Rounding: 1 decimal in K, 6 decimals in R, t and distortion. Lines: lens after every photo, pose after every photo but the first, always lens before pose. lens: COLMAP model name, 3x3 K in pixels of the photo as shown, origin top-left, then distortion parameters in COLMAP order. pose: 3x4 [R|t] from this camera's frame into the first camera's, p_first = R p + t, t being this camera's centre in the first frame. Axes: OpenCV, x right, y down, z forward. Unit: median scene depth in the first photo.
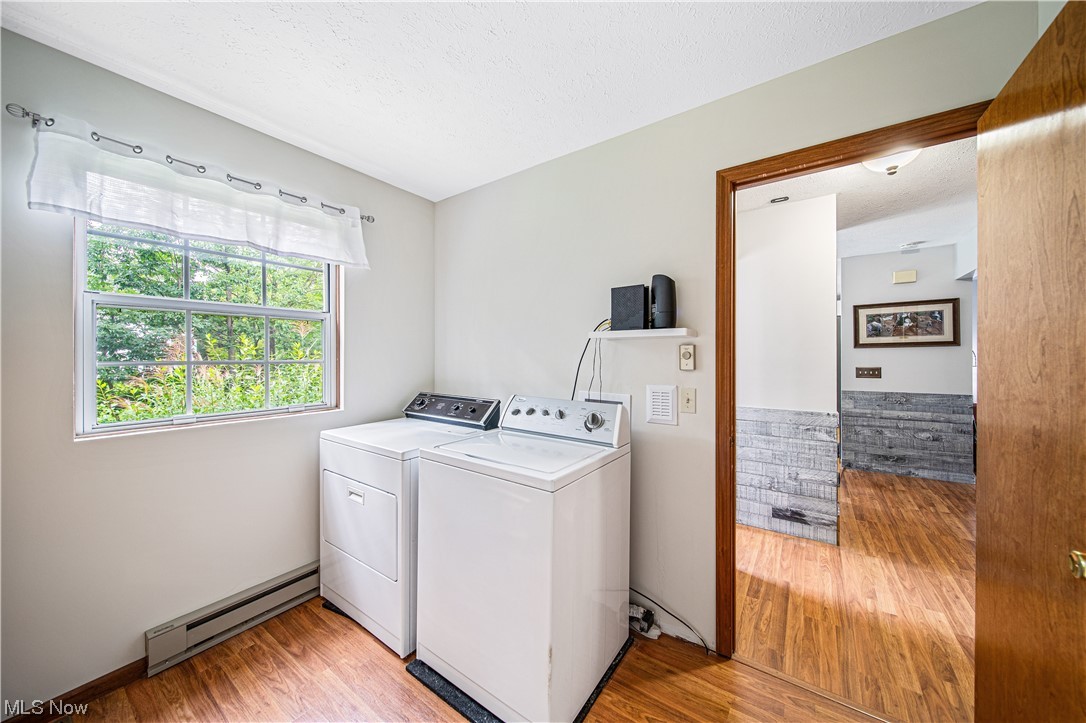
lens RADIAL K [[384.0, 0, 544.4], [0, 384.0, 361.1], [0, 0, 1]] dist [0.018163, 0.000025]
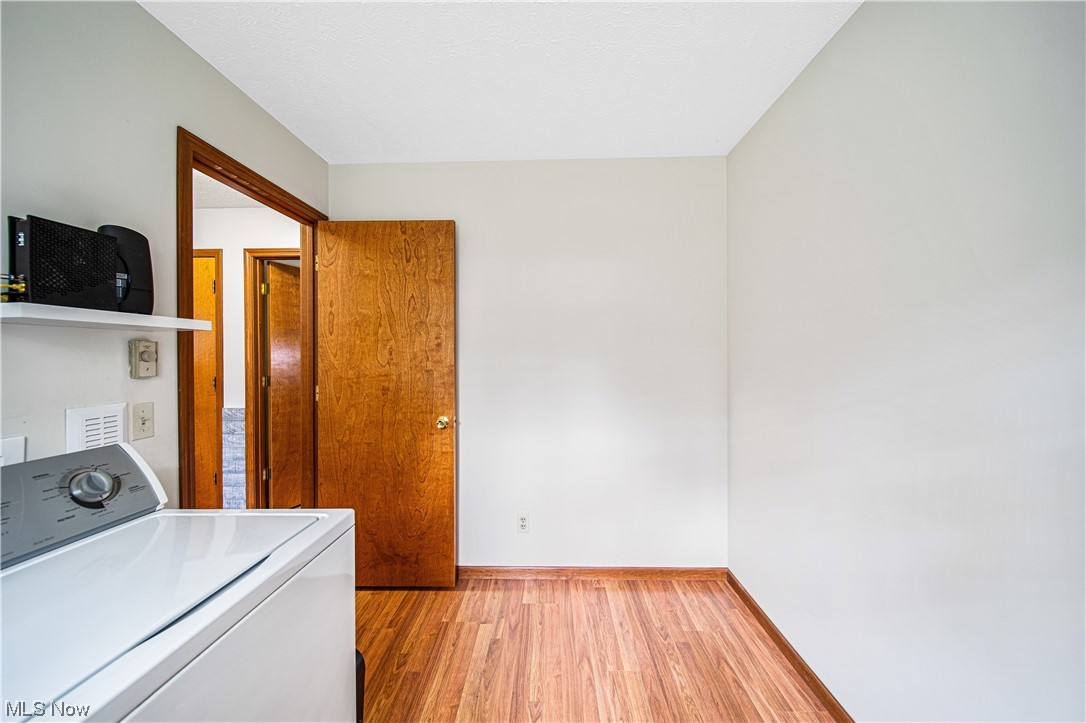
lens RADIAL K [[384.0, 0, 544.4], [0, 384.0, 361.1], [0, 0, 1]] dist [0.018163, 0.000025]
pose [[-0.552690, -0.013129, 0.833284, -0.657175], [0.014187, 0.999583, 0.025159, -0.013567], [-0.833266, 0.025727, -0.552273, 0.832354]]
